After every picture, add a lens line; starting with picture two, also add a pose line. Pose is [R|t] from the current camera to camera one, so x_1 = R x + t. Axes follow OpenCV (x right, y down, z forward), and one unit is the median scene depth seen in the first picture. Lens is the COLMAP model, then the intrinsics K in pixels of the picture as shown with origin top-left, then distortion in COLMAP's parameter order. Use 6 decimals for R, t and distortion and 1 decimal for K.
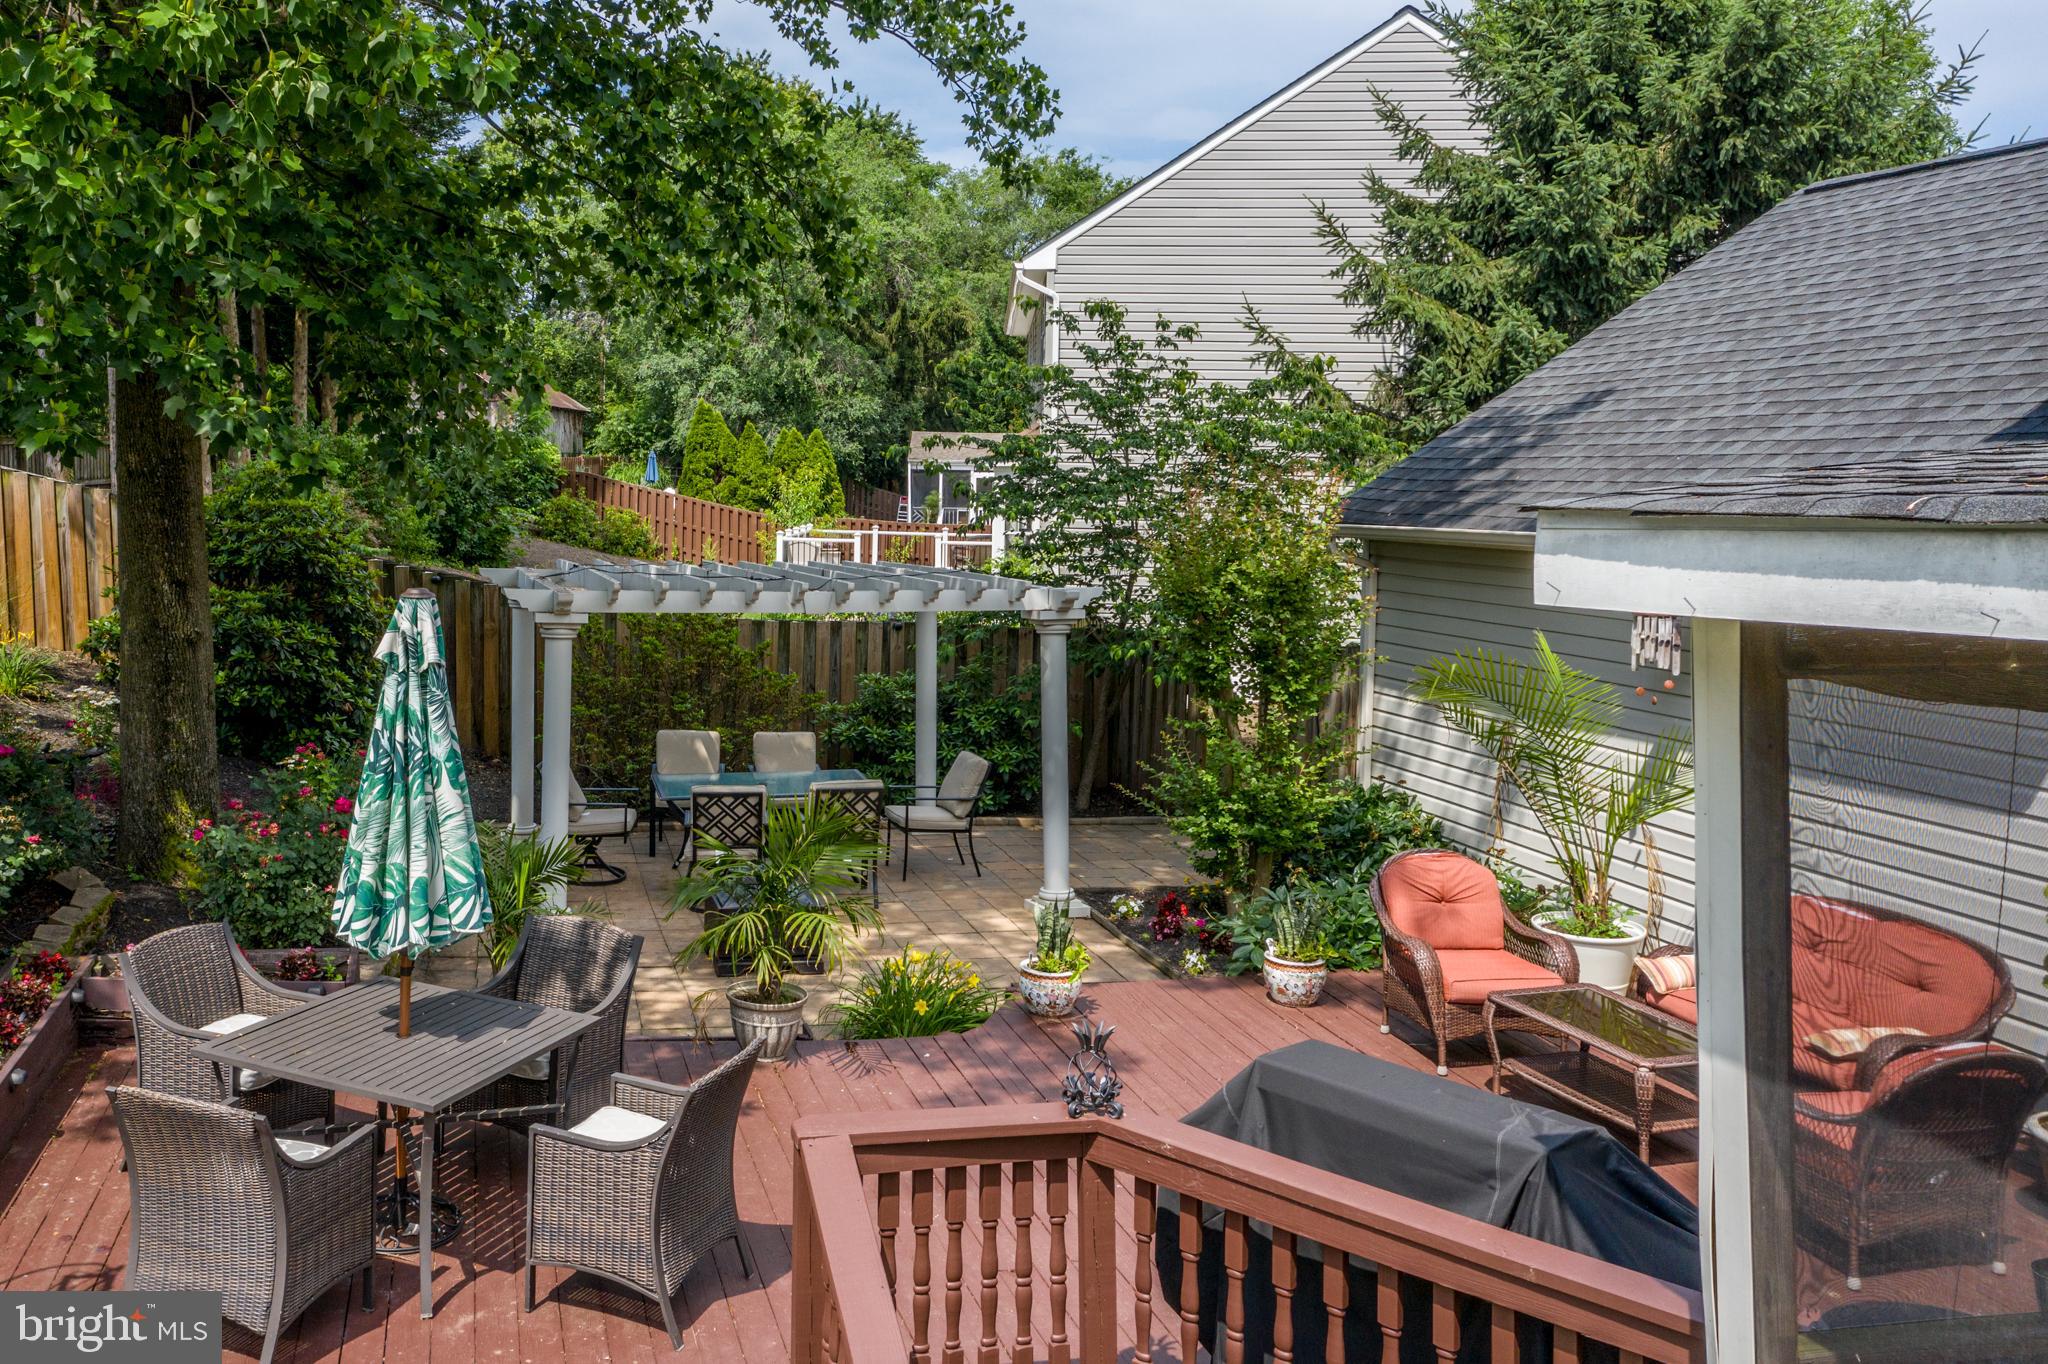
lens RADIAL K [[1649.4, 0, 798.0], [0, 1649.4, 577.2], [0, 0, 1]] dist [0.007351, 0.000383]
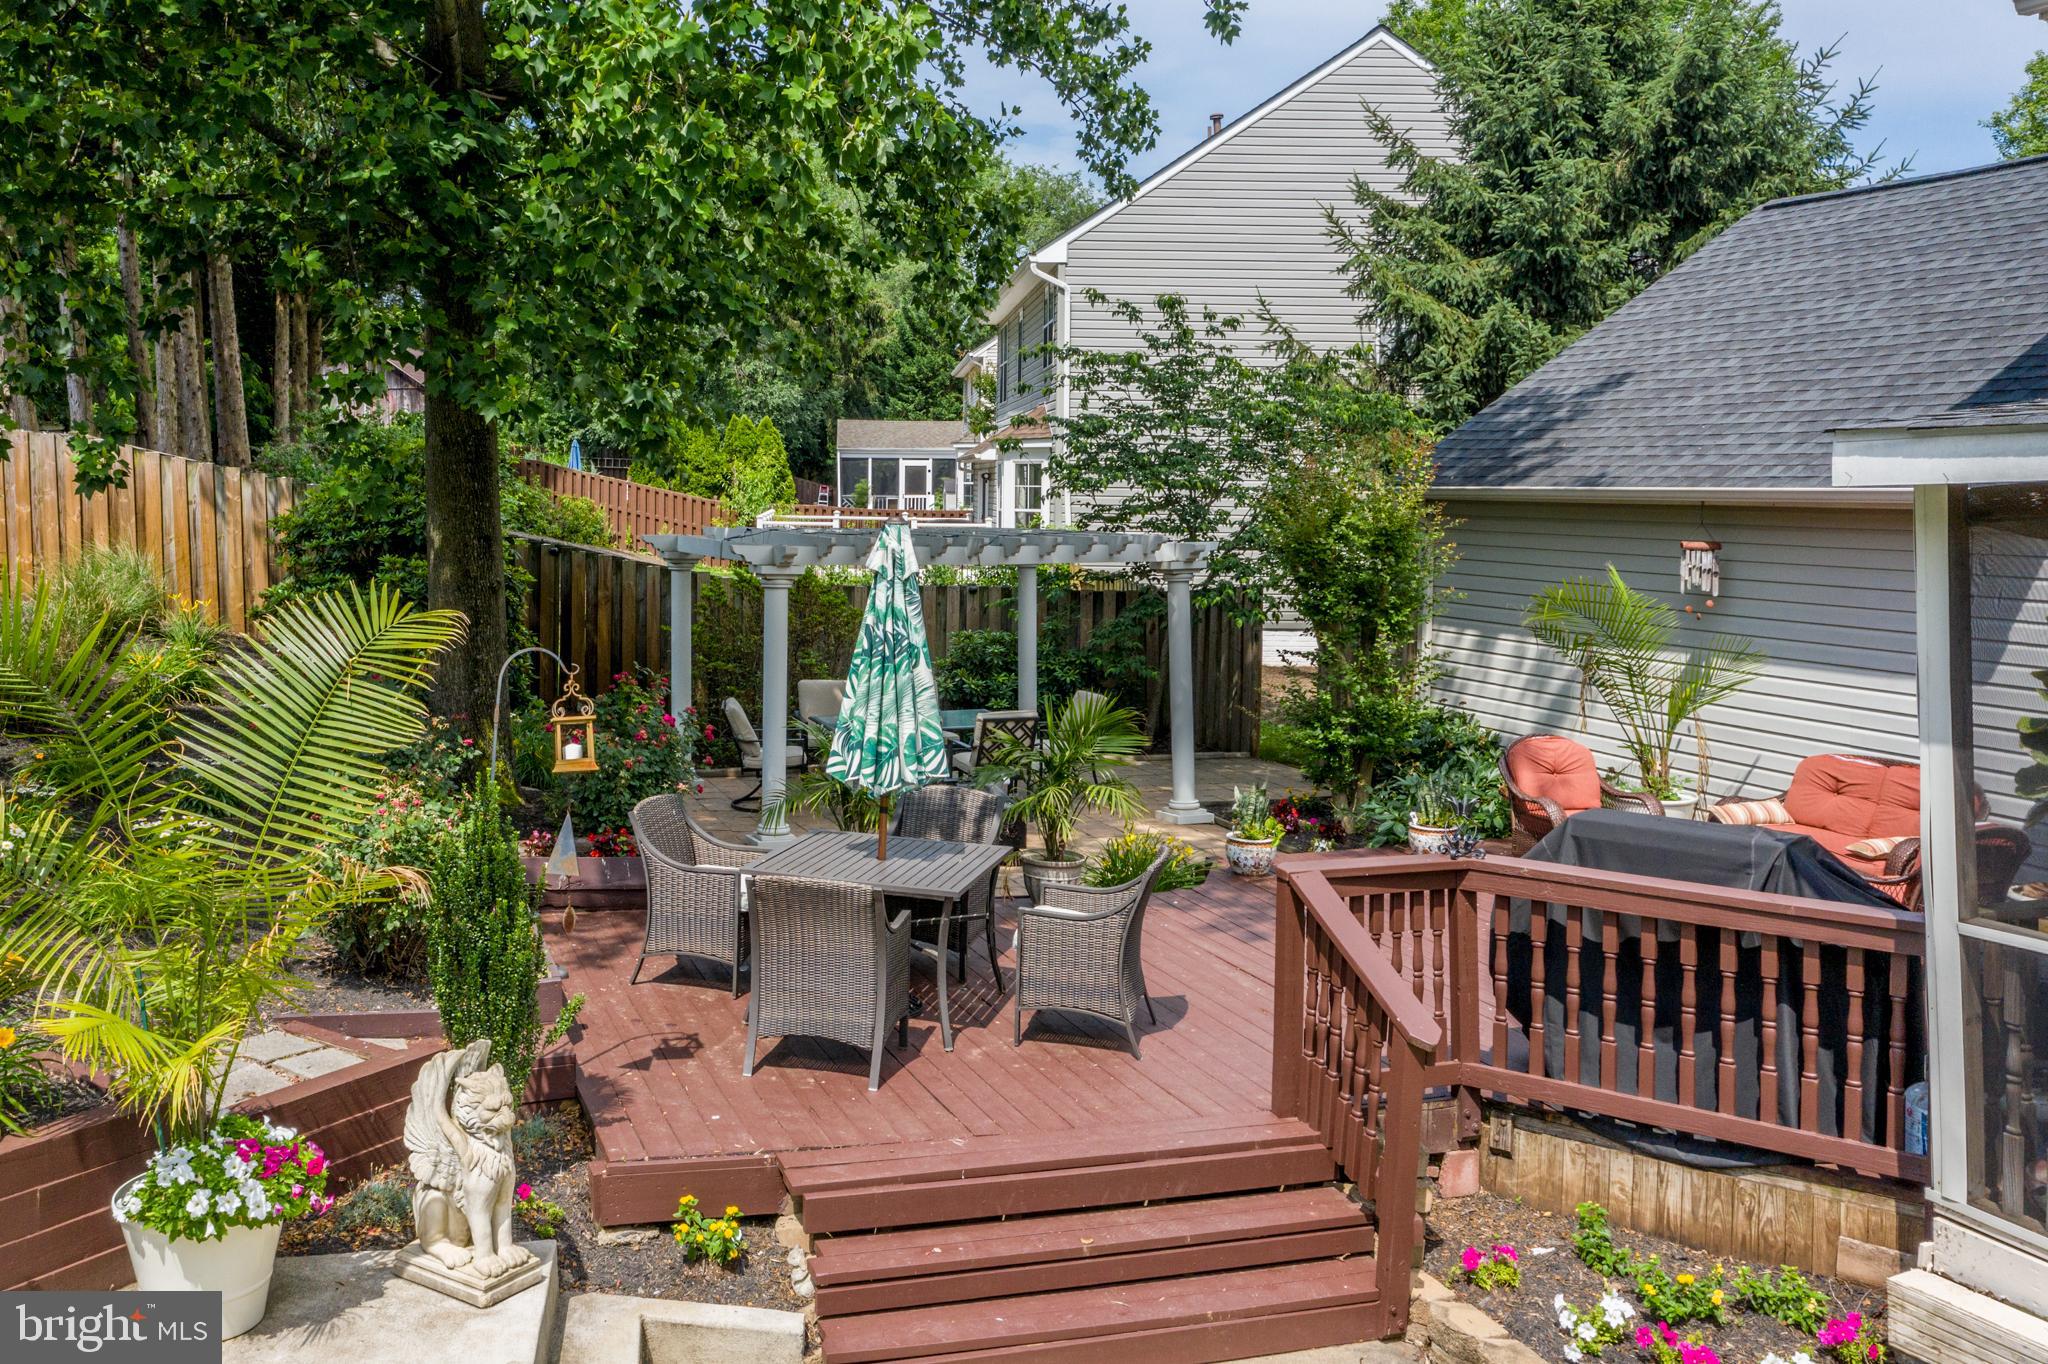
lens RADIAL K [[1734.2, 0, 850.2], [0, 1734.2, 594.4], [0, 0, 1]] dist [-0.002898, 0.010279]
pose [[0.993119, -0.013767, 0.116294, -0.151967], [0.012579, 0.999861, 0.010944, 0.018680], [-0.116428, -0.009406, 0.993155, -0.131991]]
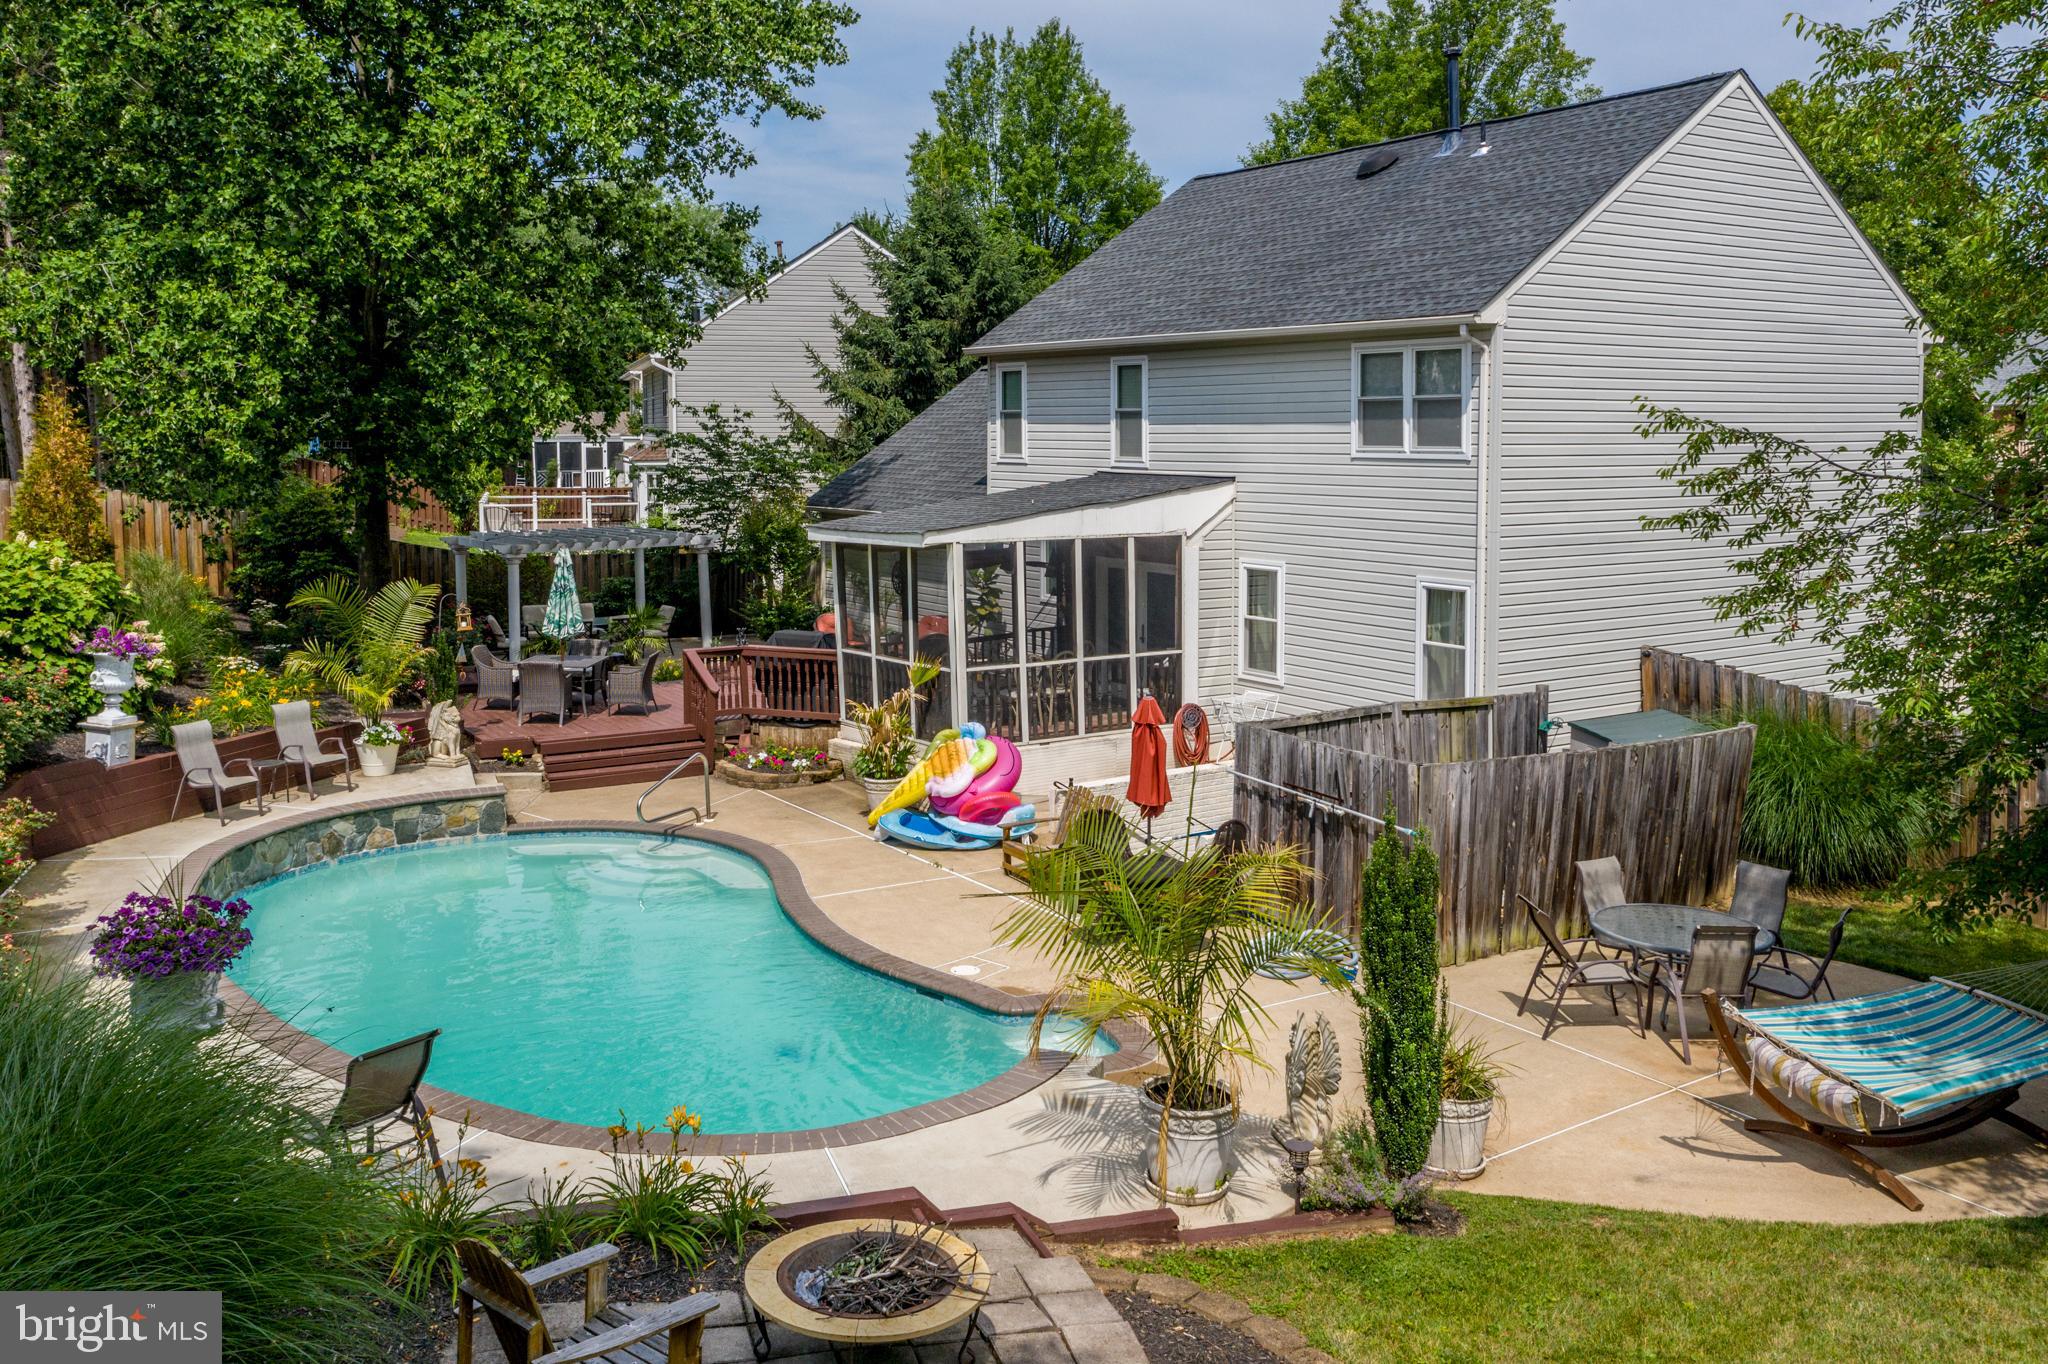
lens RADIAL K [[1631.5, 0, 1019.5], [0, 1631.5, 548.8], [0, 0, 1]] dist [0.000498, -0.002776]
pose [[0.920265, -0.045006, 0.388699, -0.262932], [0.035647, 0.998875, 0.031259, -0.024188], [-0.389669, -0.014911, 0.920834, -1.063796]]
